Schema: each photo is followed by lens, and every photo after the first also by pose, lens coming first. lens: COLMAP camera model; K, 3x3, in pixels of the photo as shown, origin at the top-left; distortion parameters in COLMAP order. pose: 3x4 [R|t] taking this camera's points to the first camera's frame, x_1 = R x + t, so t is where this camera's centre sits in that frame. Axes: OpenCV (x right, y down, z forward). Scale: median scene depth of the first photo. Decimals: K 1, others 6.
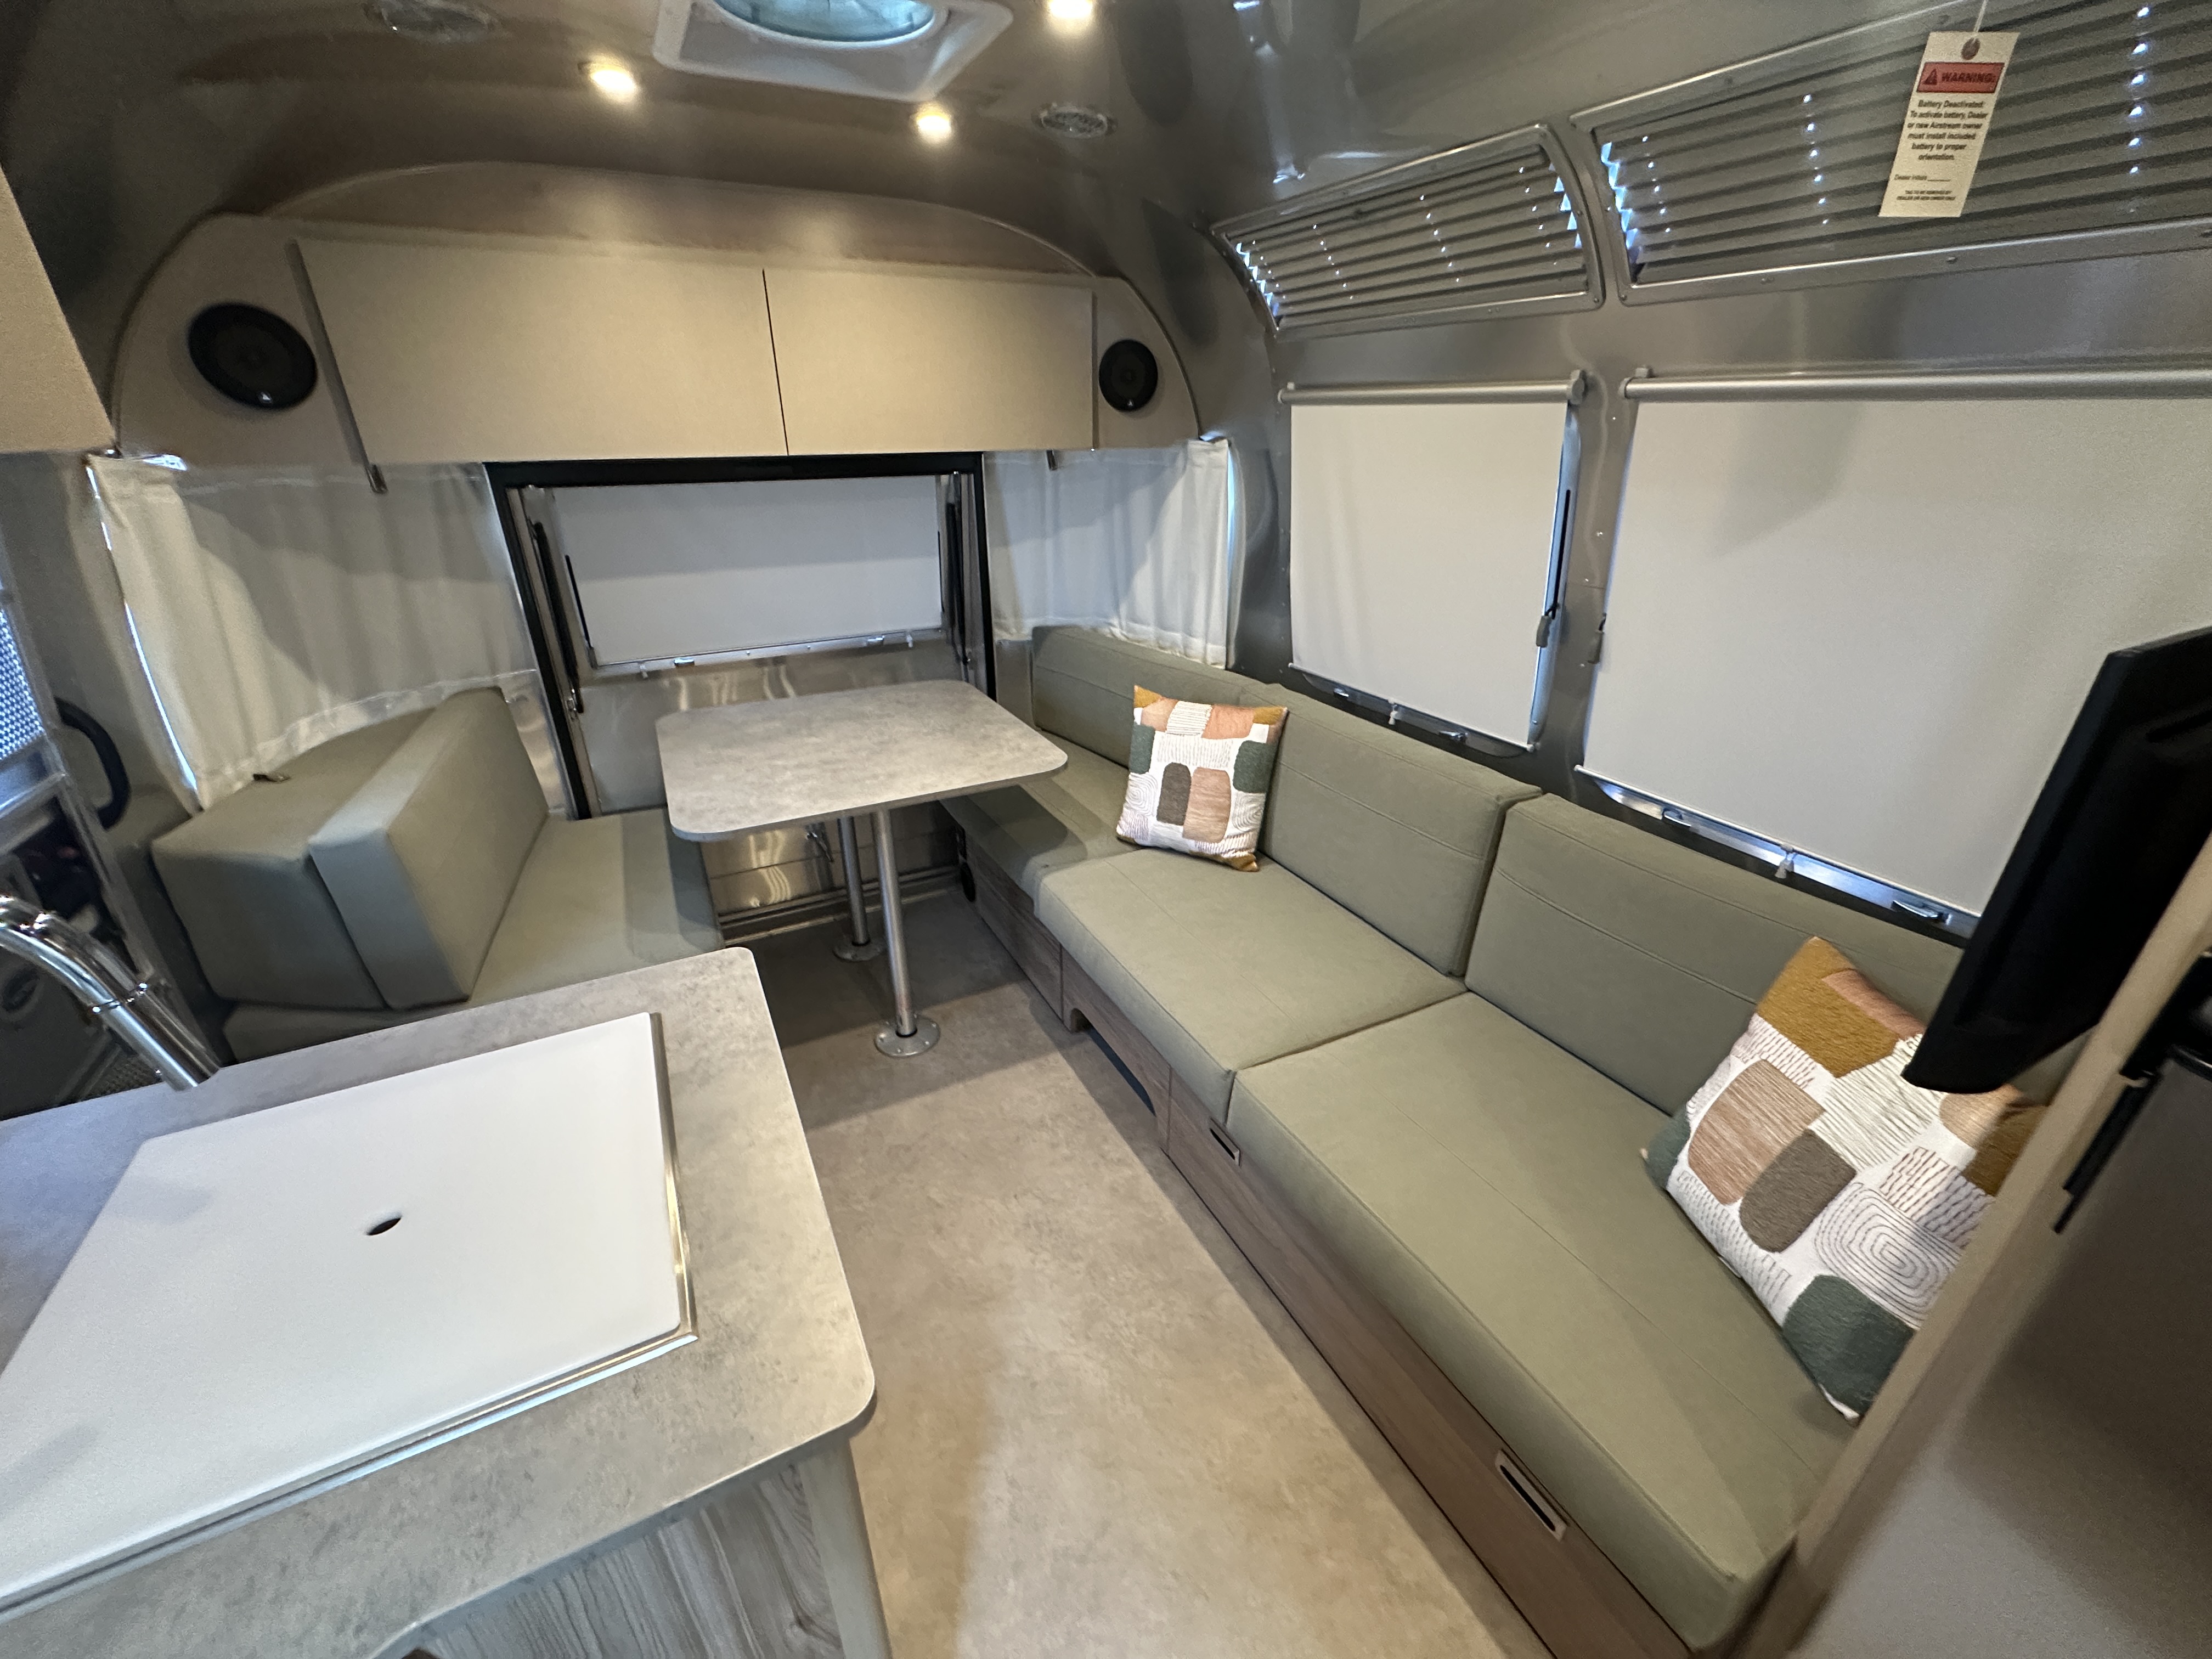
lens RADIAL K [[883.8, 0, 1100.5], [0, 883.8, 826.4], [0, 0, 1]] dist [-0.006061, 0.002375]
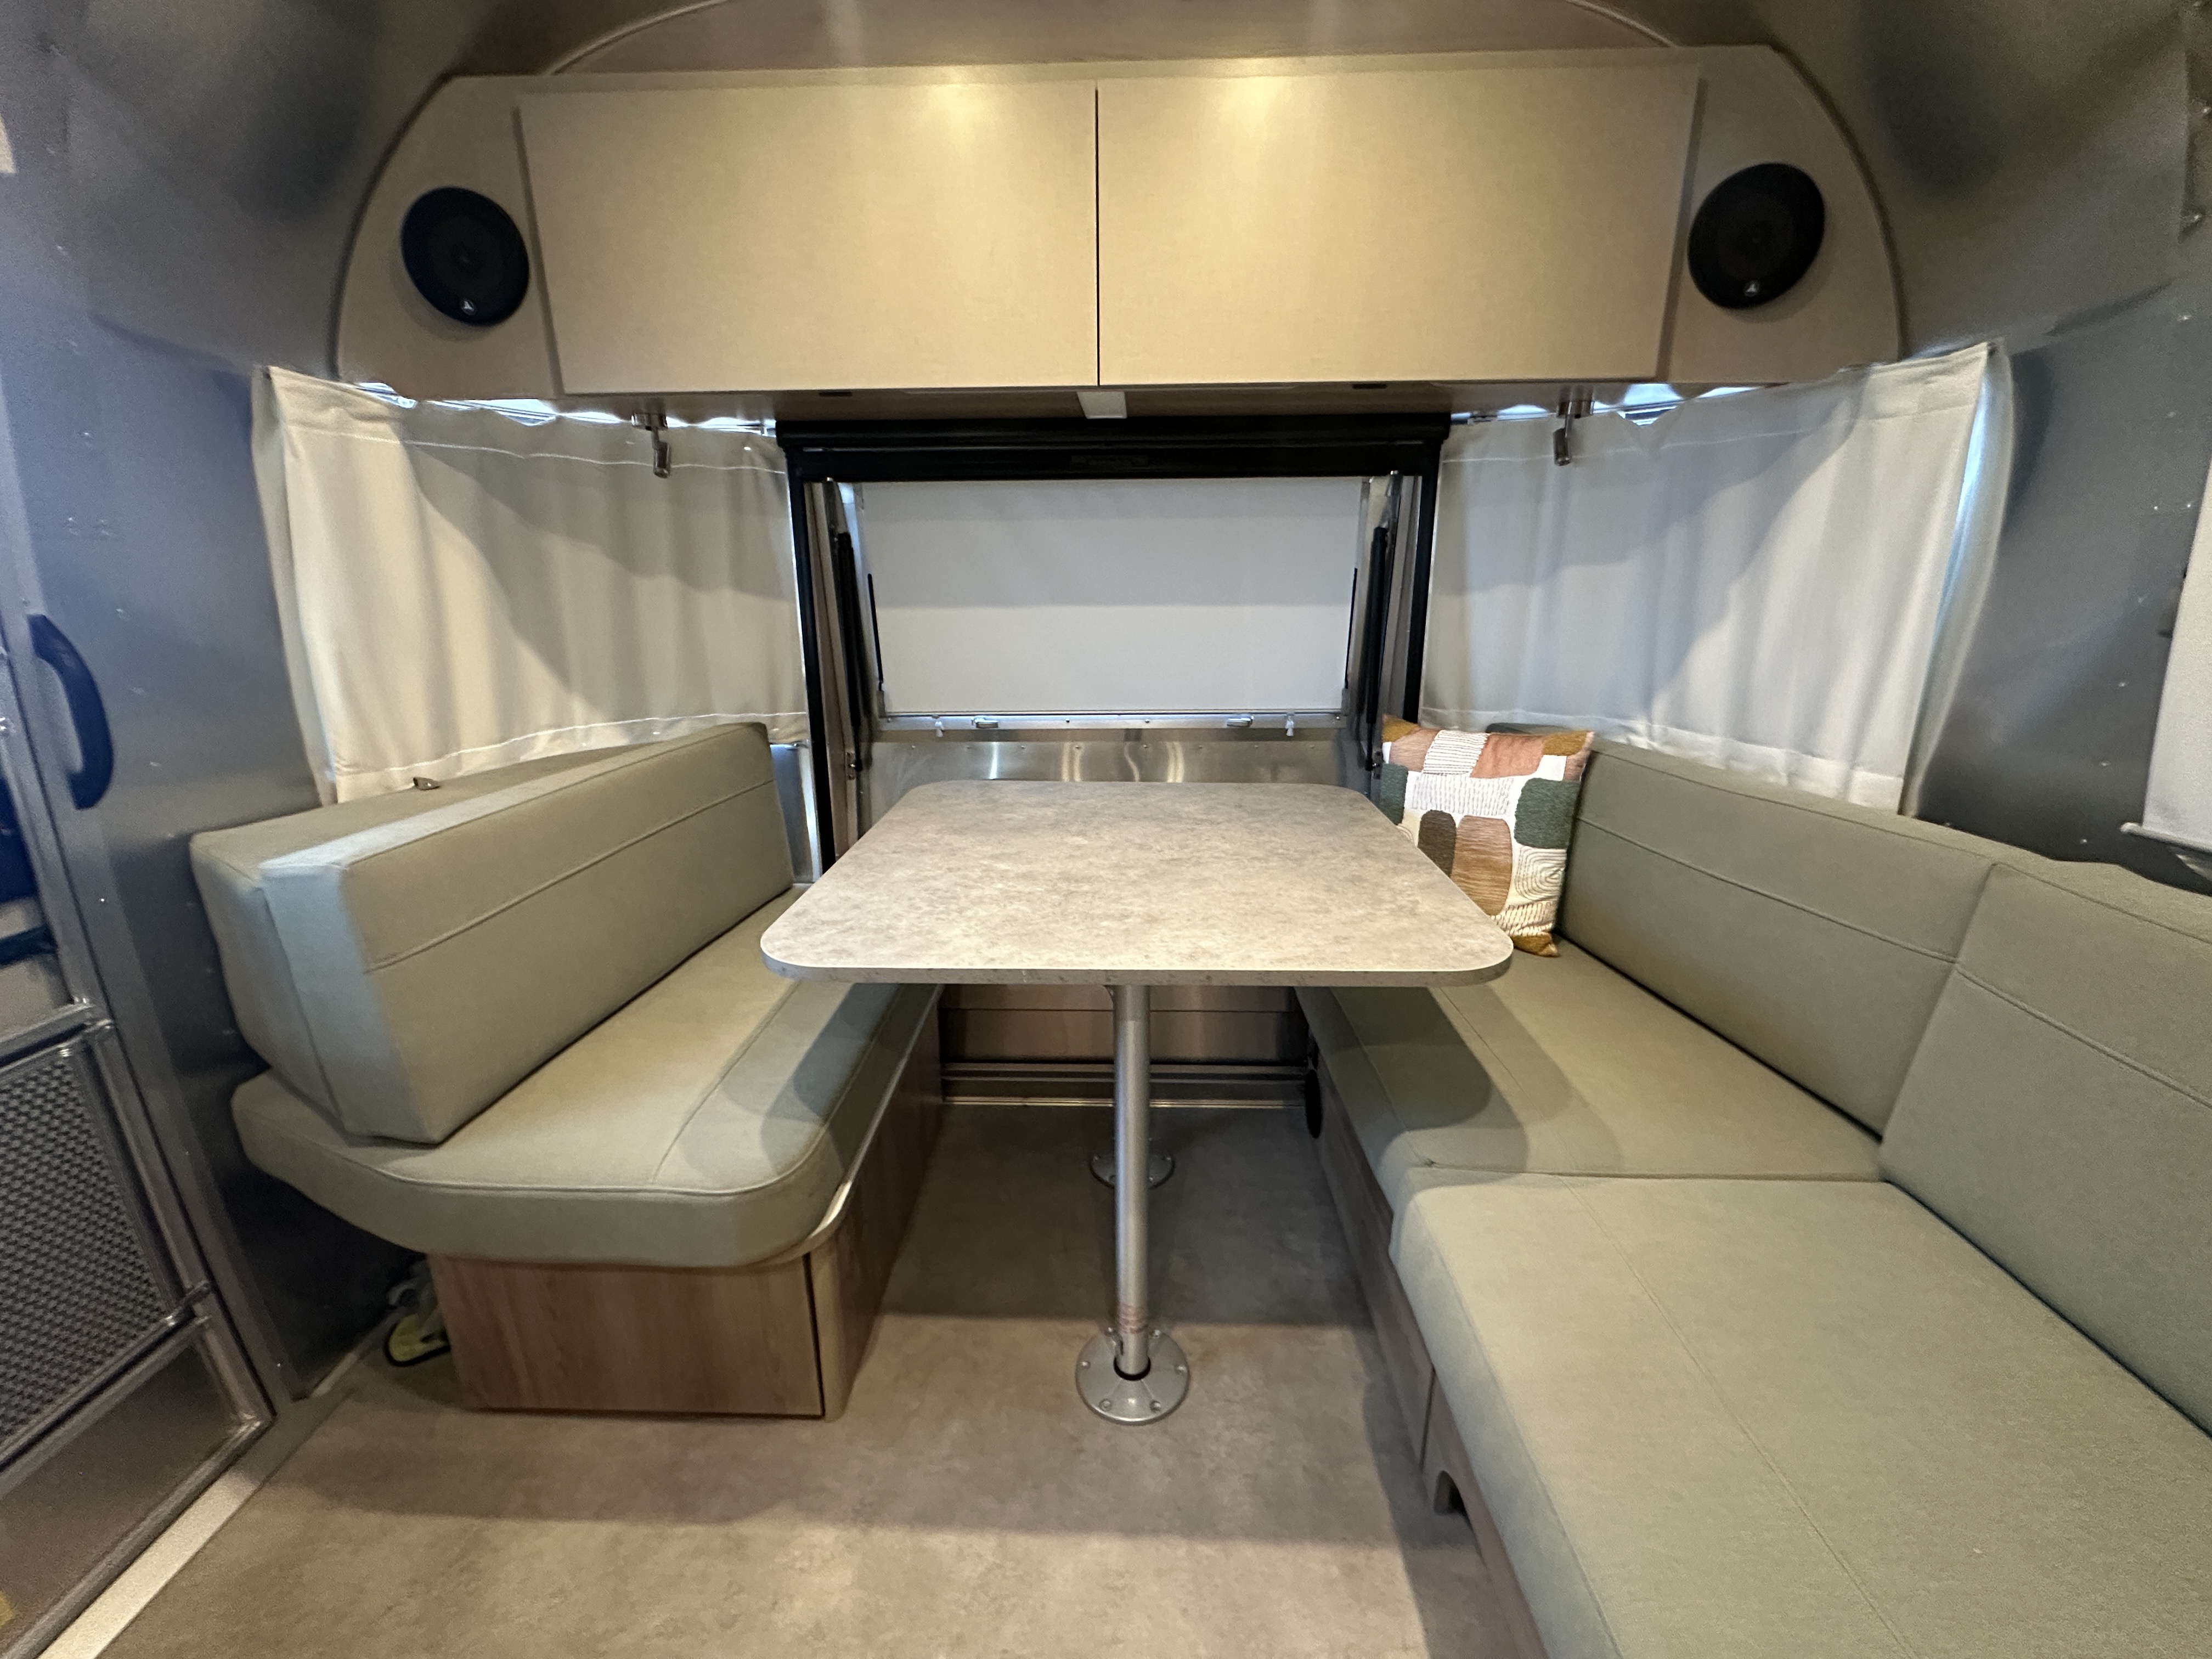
lens RADIAL K [[883.8, 0, 1100.5], [0, 883.8, 826.4], [0, 0, 1]] dist [-0.006061, 0.002375]
pose [[0.872882, 0.130970, -0.470026, -0.019352], [-0.200345, 0.974557, -0.100504, -0.056710], [0.444904, 0.181896, 0.876912, 0.540075]]
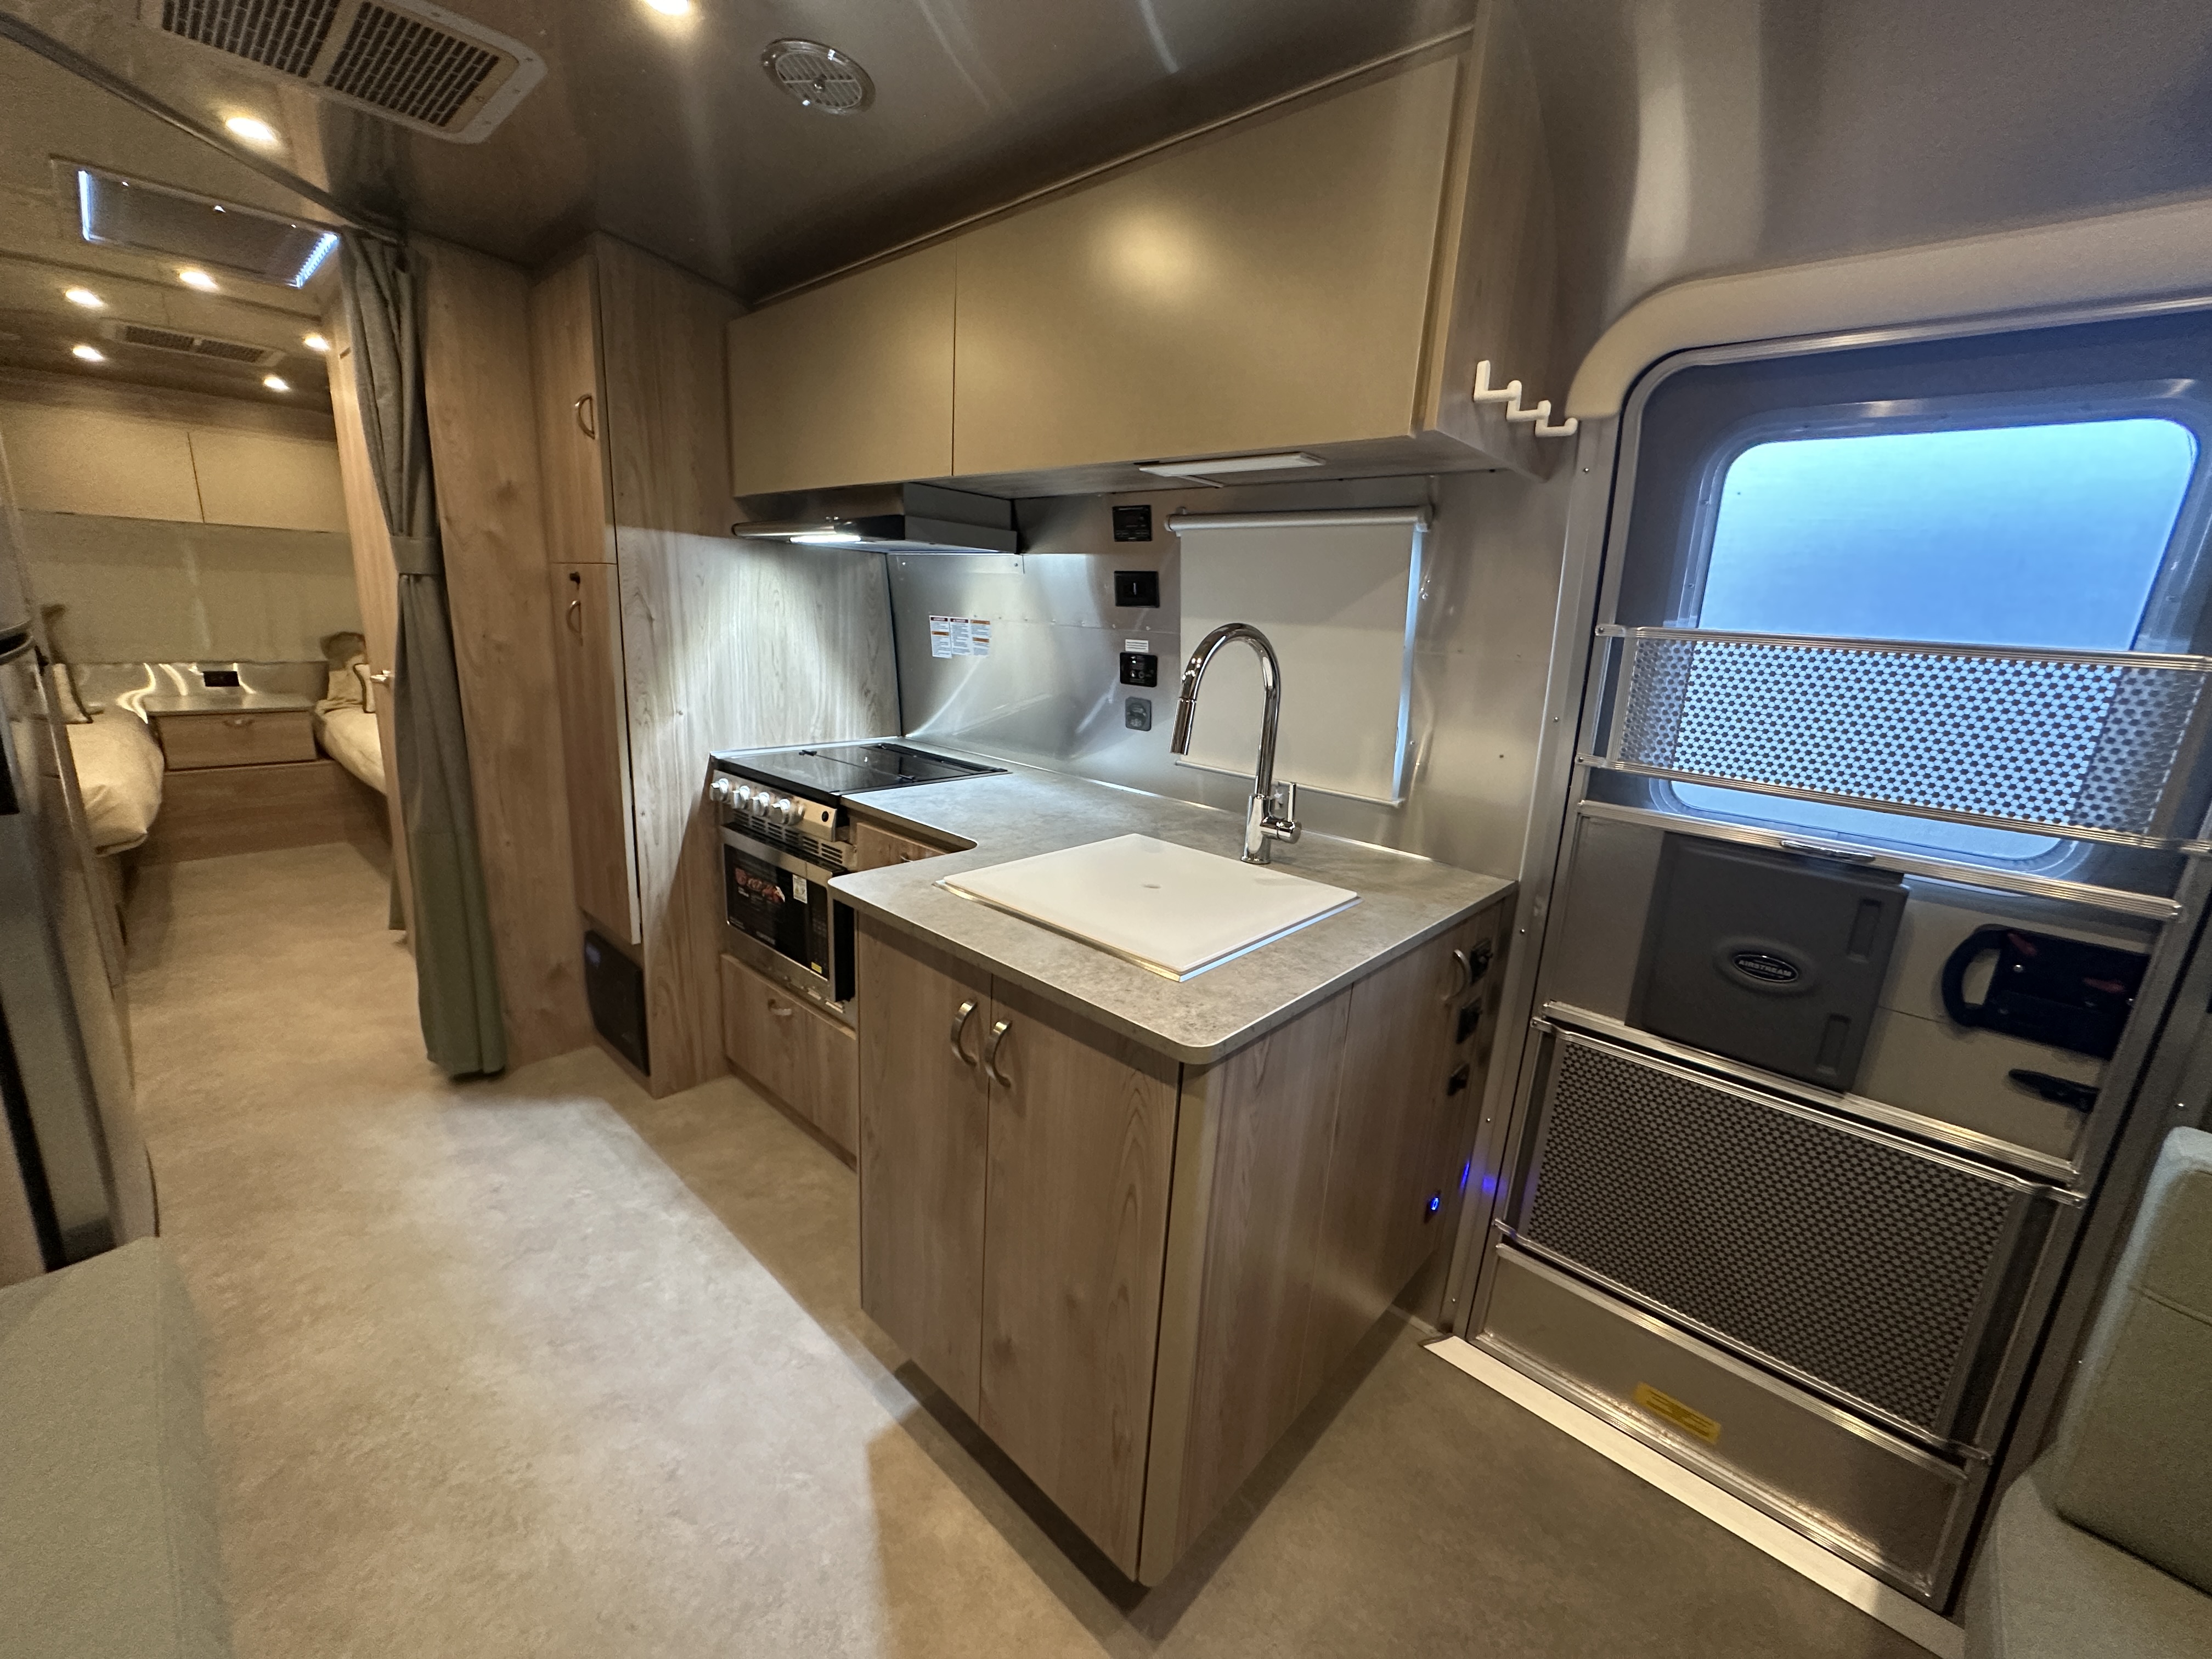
lens RADIAL K [[883.8, 0, 1100.5], [0, 883.8, 826.4], [0, 0, 1]] dist [-0.006061, 0.002375]
pose [[-0.938745, 0.034650, -0.342867, -0.052714], [-0.190738, 0.776398, 0.600688, -0.258425], [0.287015, 0.629290, -0.722230, 0.849439]]
